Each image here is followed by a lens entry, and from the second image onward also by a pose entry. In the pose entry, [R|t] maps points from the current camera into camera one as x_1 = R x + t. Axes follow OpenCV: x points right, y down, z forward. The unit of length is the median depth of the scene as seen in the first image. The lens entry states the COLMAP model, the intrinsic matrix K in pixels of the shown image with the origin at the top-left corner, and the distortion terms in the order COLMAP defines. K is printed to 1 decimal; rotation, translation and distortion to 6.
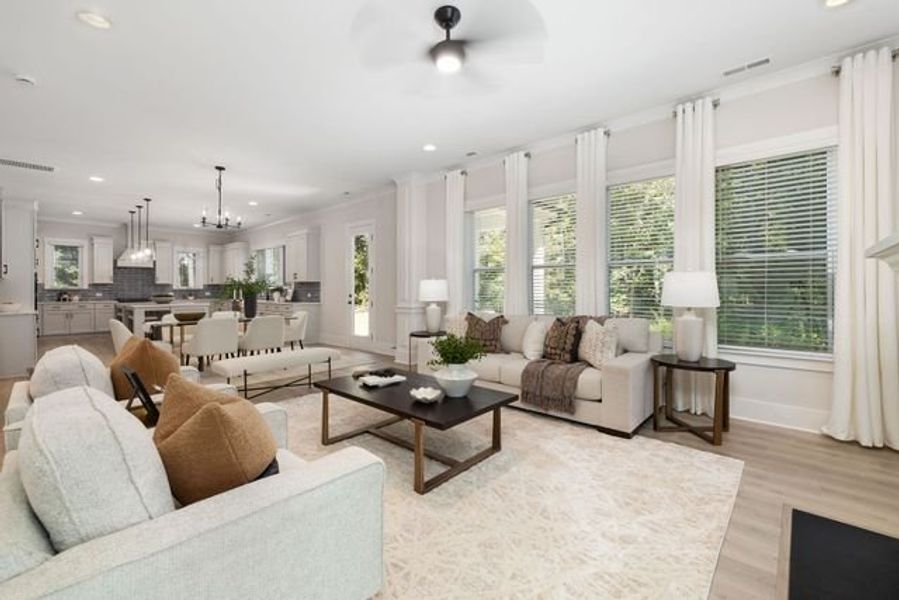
lens RADIAL K [[382.3, 0, 448.3], [0, 382.3, 295.3], [0, 0, 1]] dist [0.003342, 0.001336]
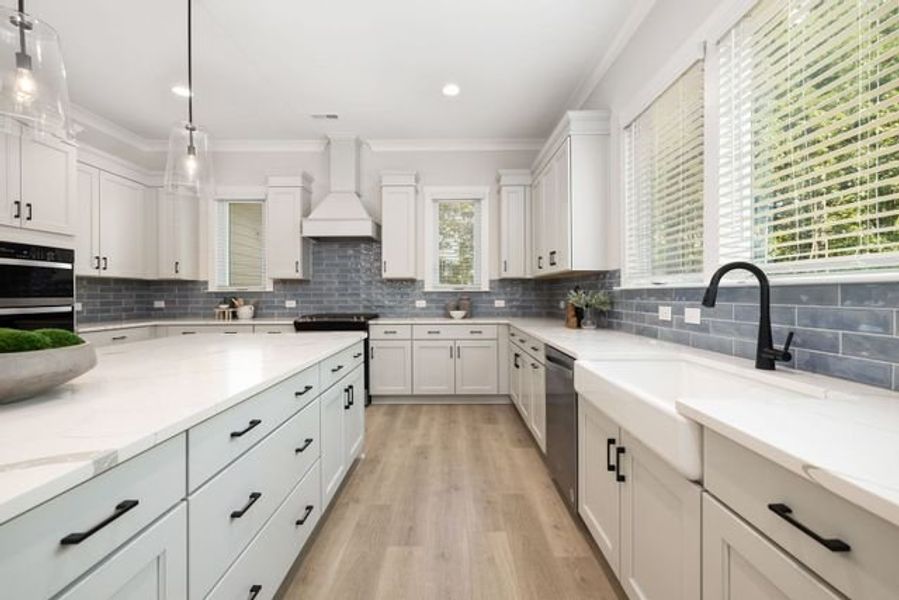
lens RADIAL K [[382.3, 0, 449.1], [0, 382.3, 297.4], [0, 0, 1]] dist [0.003342, 0.001336]
pose [[0.680407, 0.005923, -0.732811, -0.456627], [-0.009497, 0.999955, -0.000736, -0.010942], [0.732773, 0.007460, 0.680432, 0.838834]]
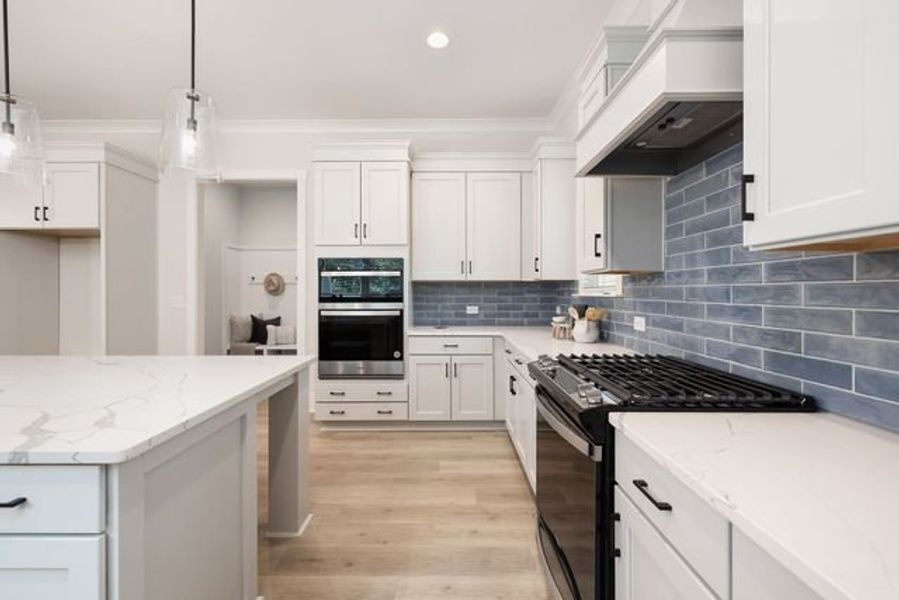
lens RADIAL K [[382.3, 0, 444.0], [0, 382.3, 296.0], [0, 0, 1]] dist [0.003342, 0.001336]
pose [[-0.748686, 0.007501, -0.662882, -0.692332], [-0.010474, 0.999677, 0.023142, -0.021423], [0.662842, 0.024269, -0.748366, 1.097168]]
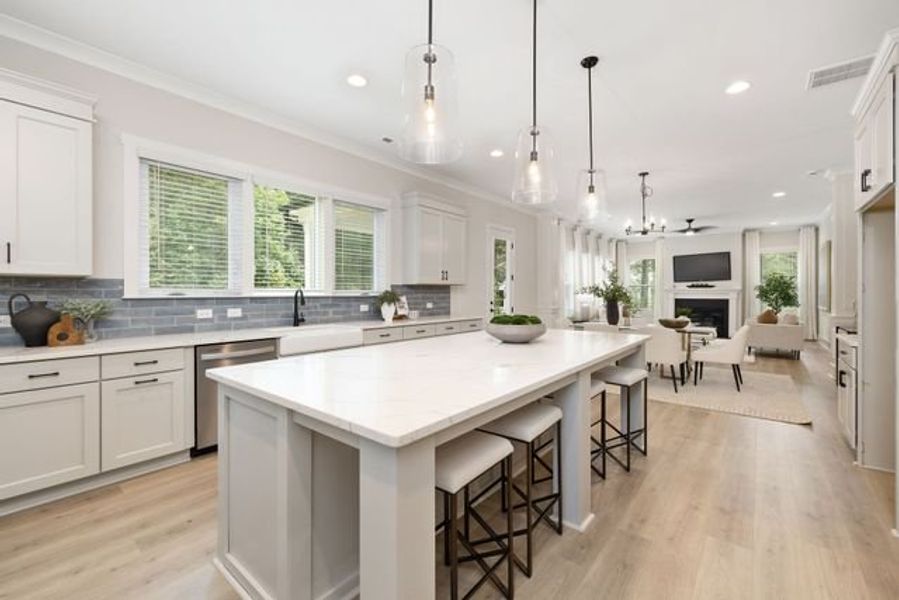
lens RADIAL K [[382.3, 0, 448.6], [0, 382.3, 293.8], [0, 0, 1]] dist [0.003342, 0.001336]
pose [[-0.057069, -0.000977, 0.998370, -0.876774], [0.016324, 0.999865, 0.001912, -0.017657], [-0.998237, 0.016407, -0.057045, 0.882856]]
